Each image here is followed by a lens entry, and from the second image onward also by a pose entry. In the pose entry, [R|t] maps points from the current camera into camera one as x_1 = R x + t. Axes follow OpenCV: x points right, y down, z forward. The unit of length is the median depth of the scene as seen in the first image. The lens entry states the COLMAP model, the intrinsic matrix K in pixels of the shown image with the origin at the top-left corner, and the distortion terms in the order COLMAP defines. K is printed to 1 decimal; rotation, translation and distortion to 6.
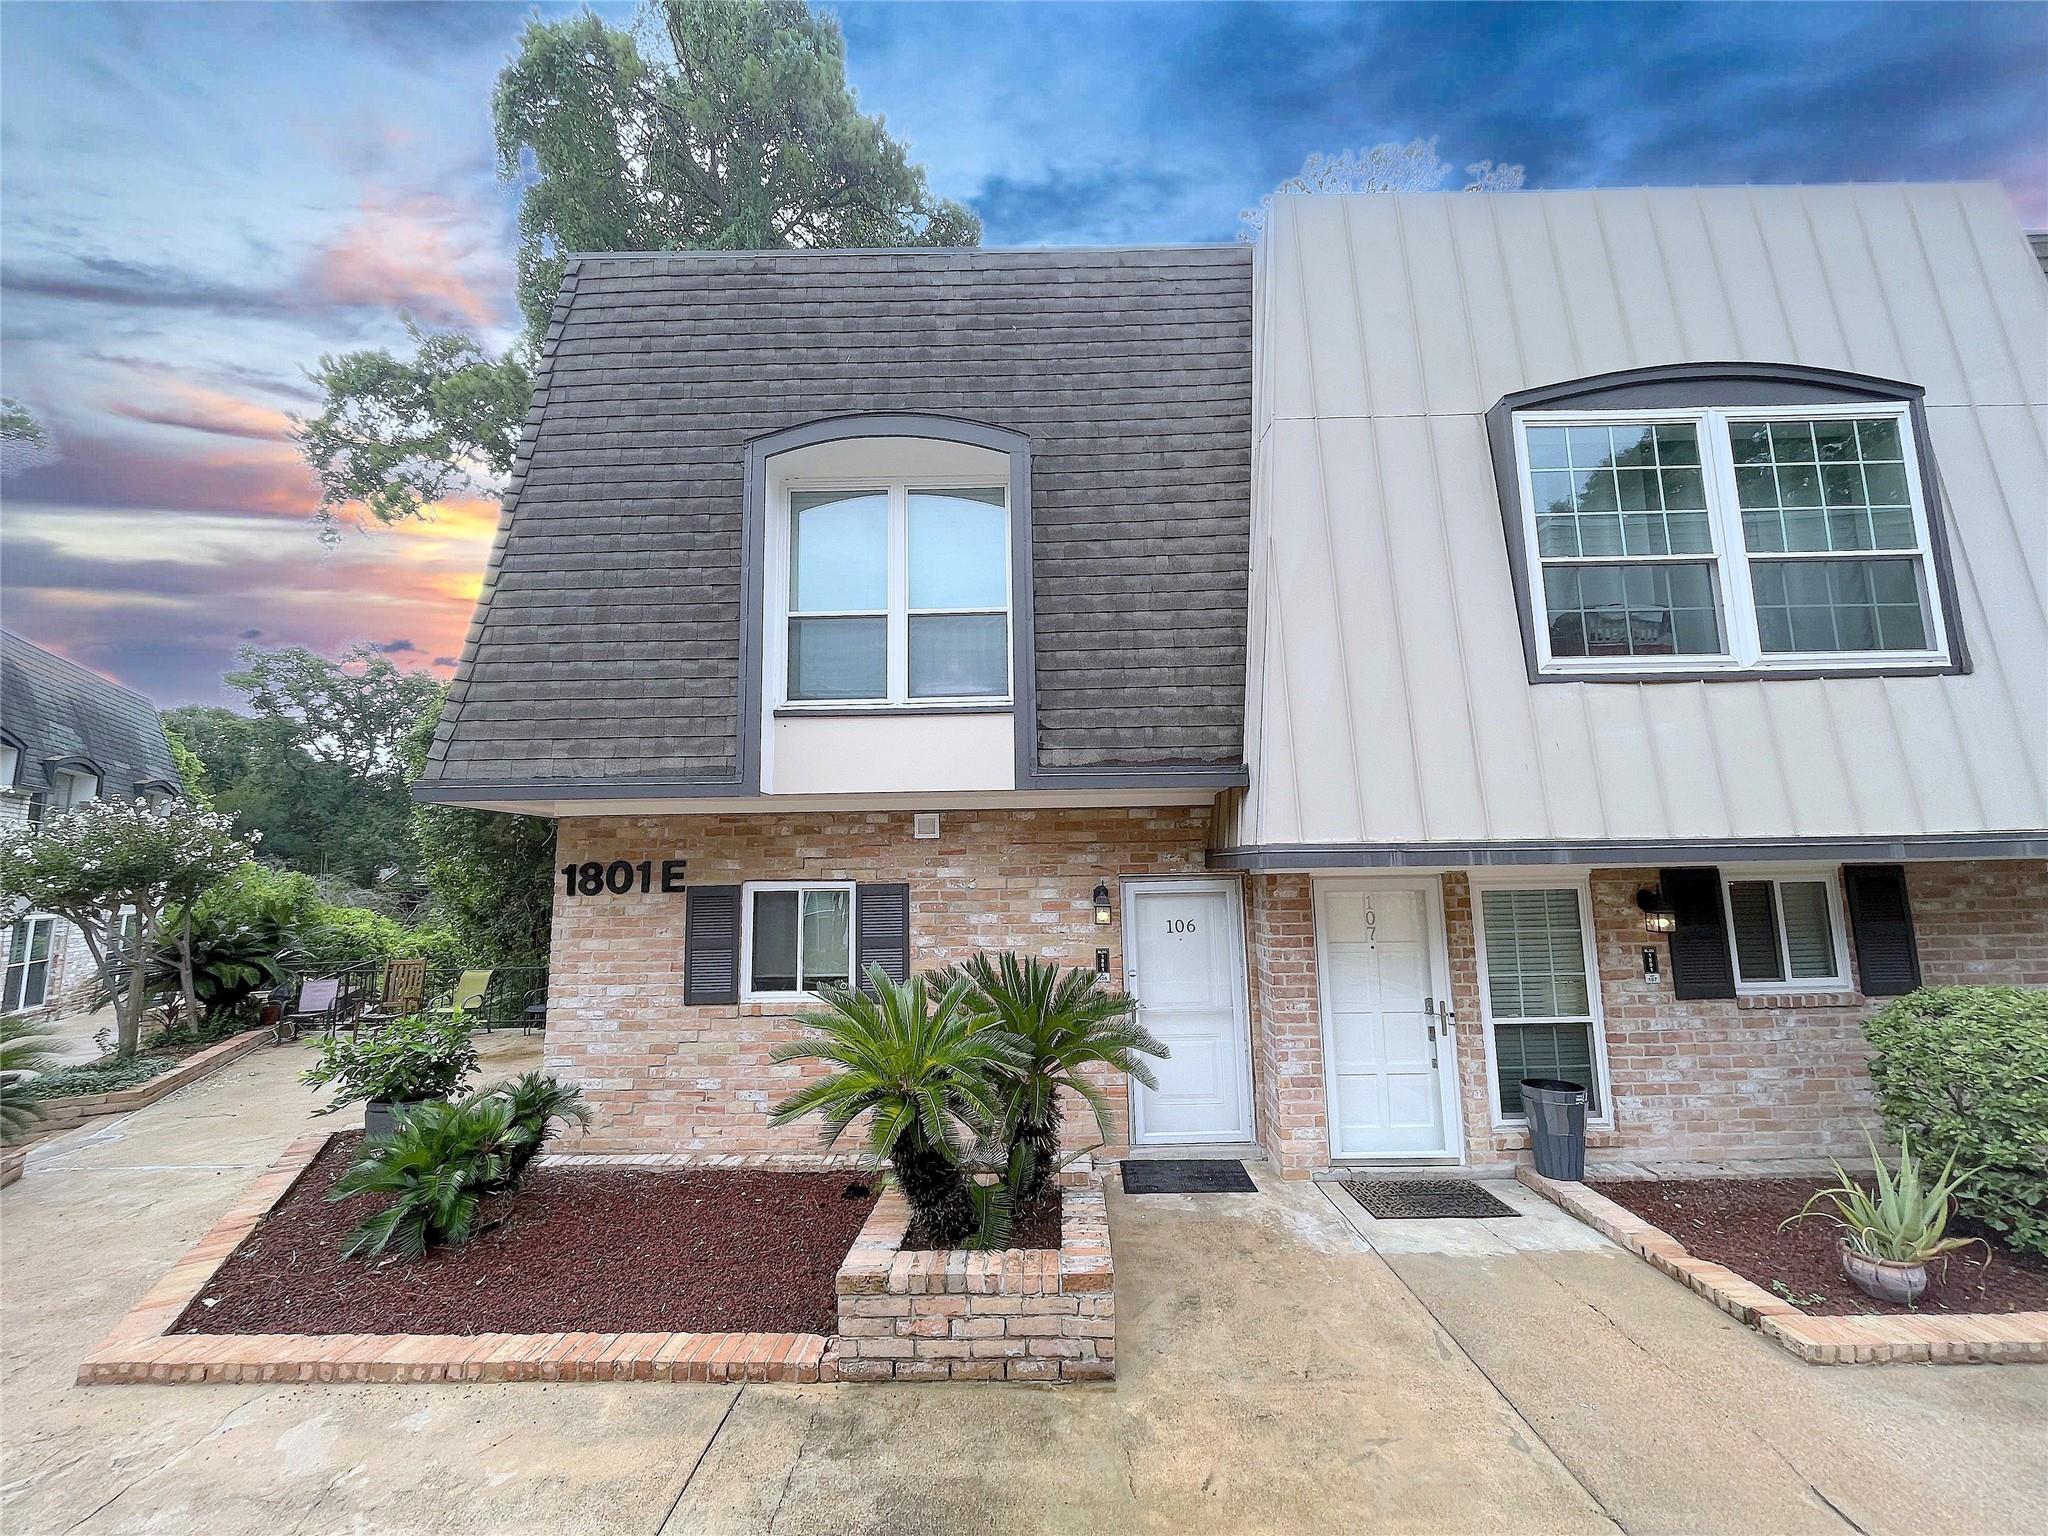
lens RADIAL K [[840.3, 0, 954.7], [0, 840.3, 767.1], [0, 0, 1]] dist [-0.008052, -0.000072]
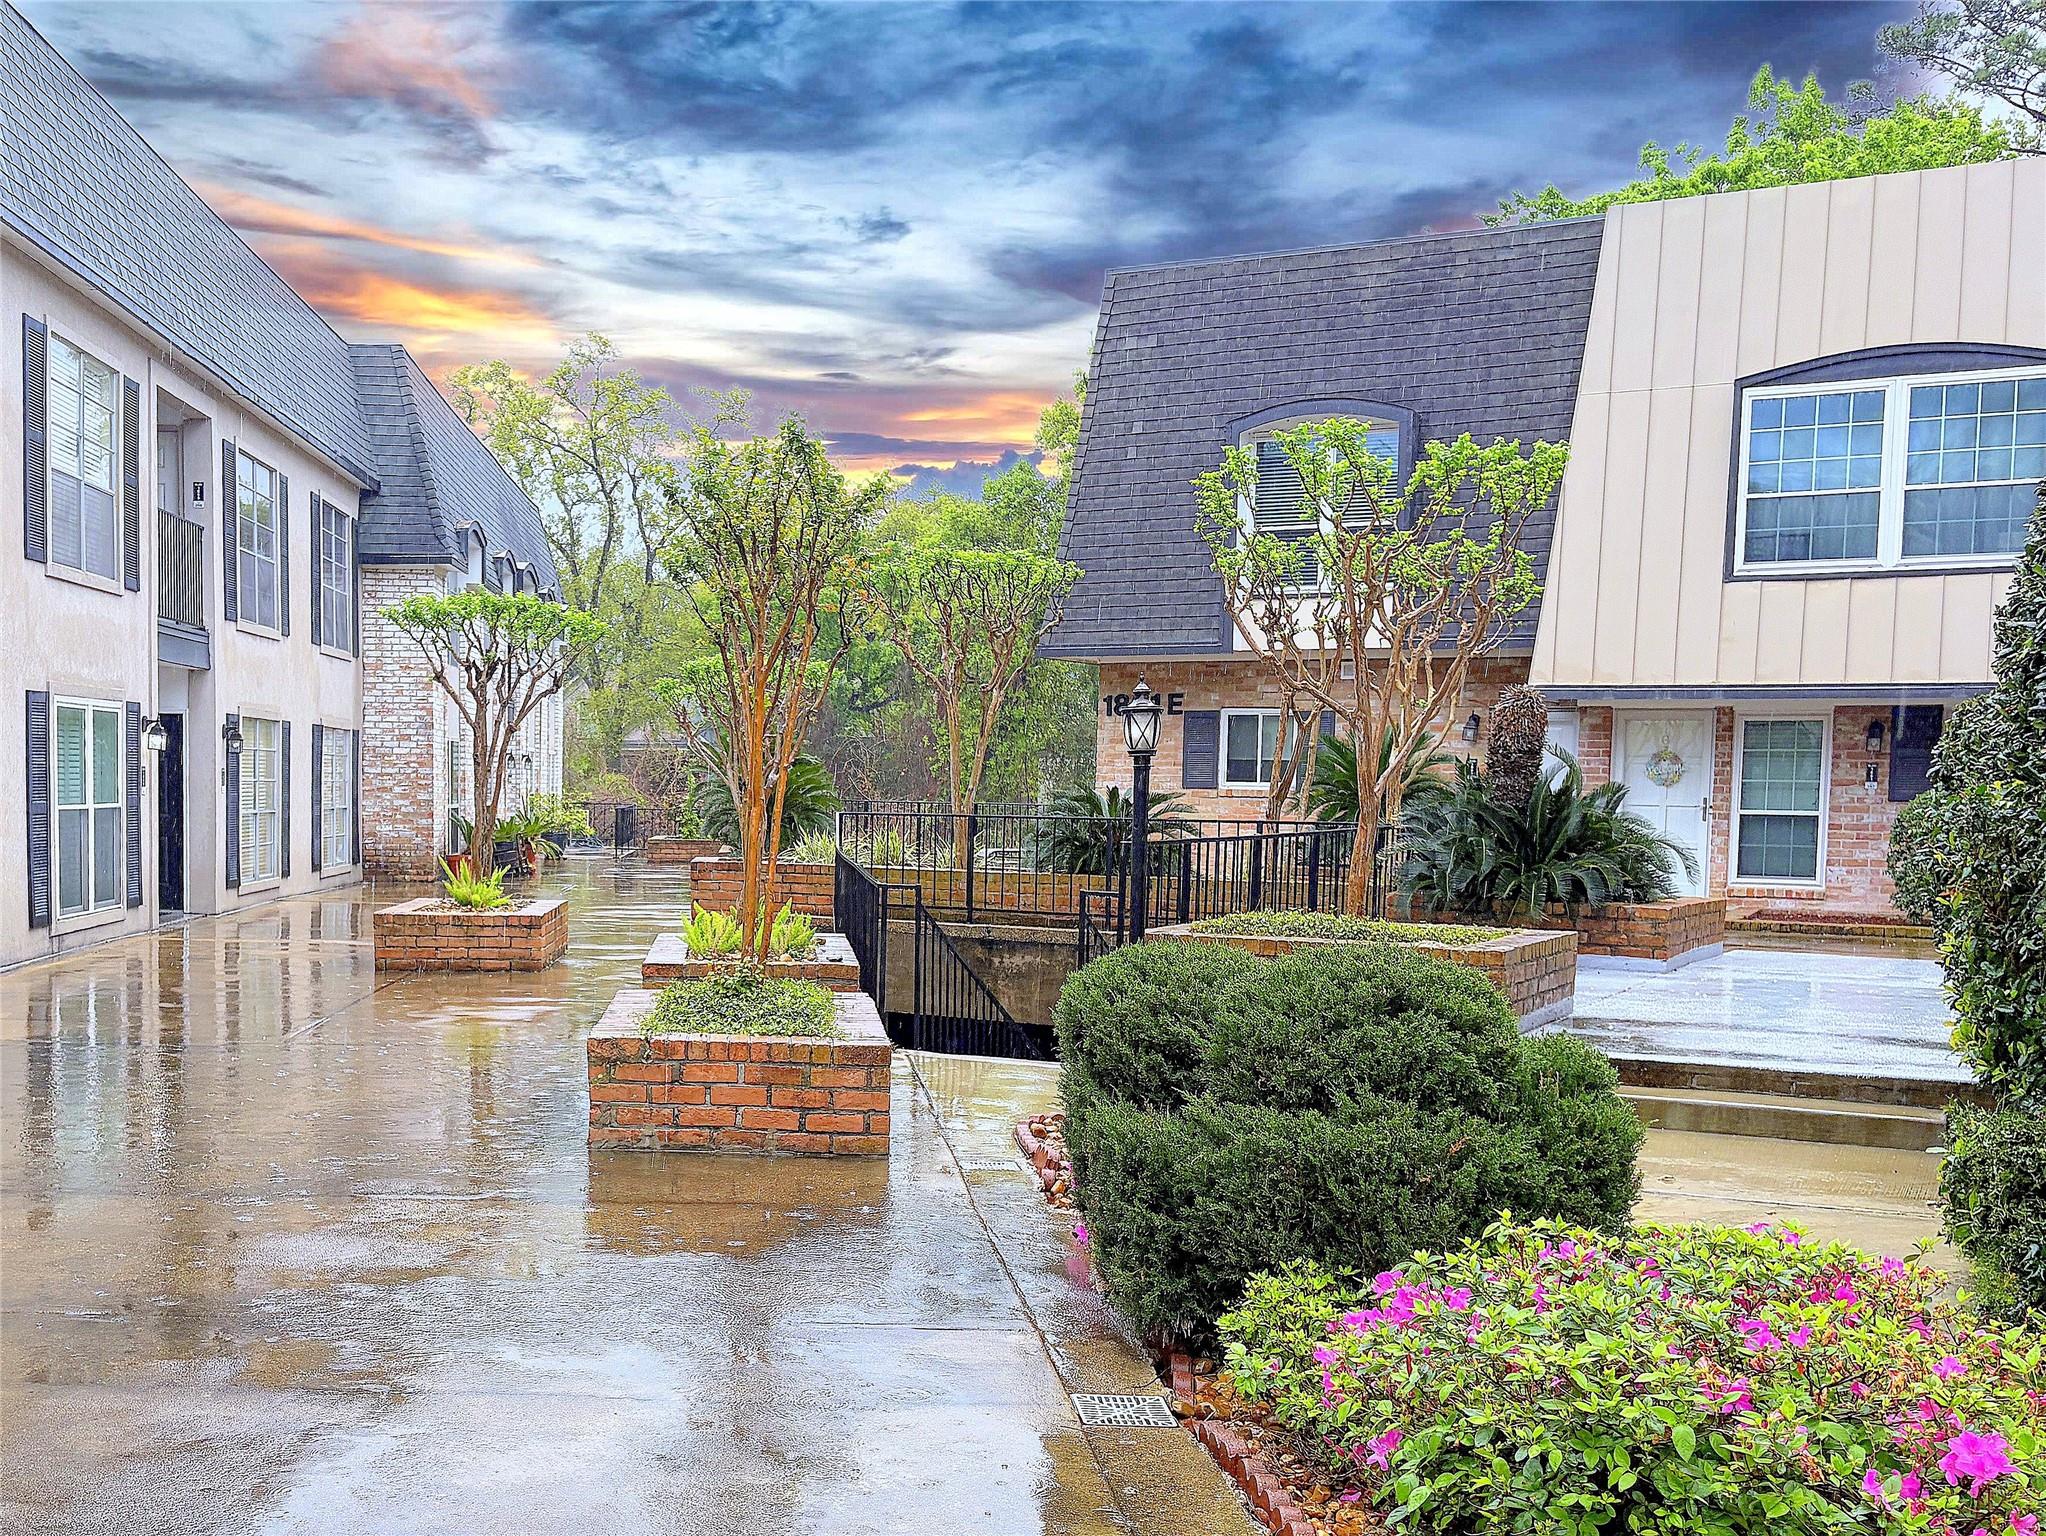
lens RADIAL K [[1519.2, 0, 1019.1], [0, 1519.2, 779.6], [0, 0, 1]] dist [-0.001897, -0.000891]
pose [[0.931306, 0.030401, -0.362968, 0.401672], [0.025323, 0.988695, 0.147785, -0.146750], [0.363357, -0.146824, 0.920008, -1.646750]]
